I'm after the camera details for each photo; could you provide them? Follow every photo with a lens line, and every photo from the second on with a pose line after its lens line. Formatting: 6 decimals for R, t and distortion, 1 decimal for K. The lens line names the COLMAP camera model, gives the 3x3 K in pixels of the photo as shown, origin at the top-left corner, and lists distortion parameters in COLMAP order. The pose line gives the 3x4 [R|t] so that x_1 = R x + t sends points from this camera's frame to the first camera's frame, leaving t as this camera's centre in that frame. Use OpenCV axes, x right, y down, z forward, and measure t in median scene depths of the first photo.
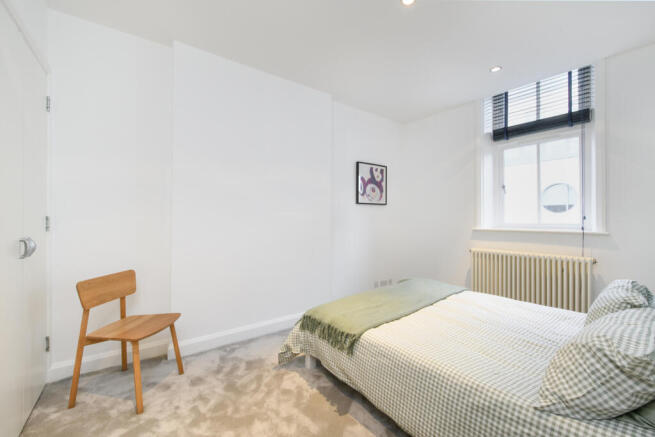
lens RADIAL K [[263.5, 0, 333.5], [0, 263.5, 216.3], [0, 0, 1]] dist [-0.004124, -0.000688]
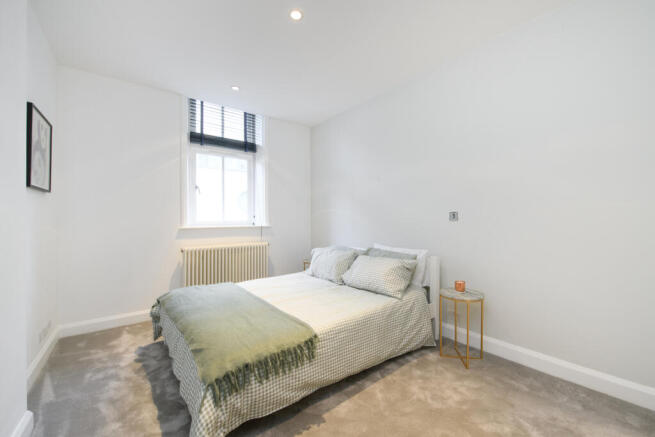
lens RADIAL K [[263.5, 0, 331.4], [0, 263.5, 218.1], [0, 0, 1]] dist [-0.004124, -0.000688]
pose [[-0.014216, -0.003919, 0.999891, -0.527003], [-0.009080, 0.999952, 0.003791, 0.004824], [-0.999858, -0.009025, -0.014251, 0.561101]]
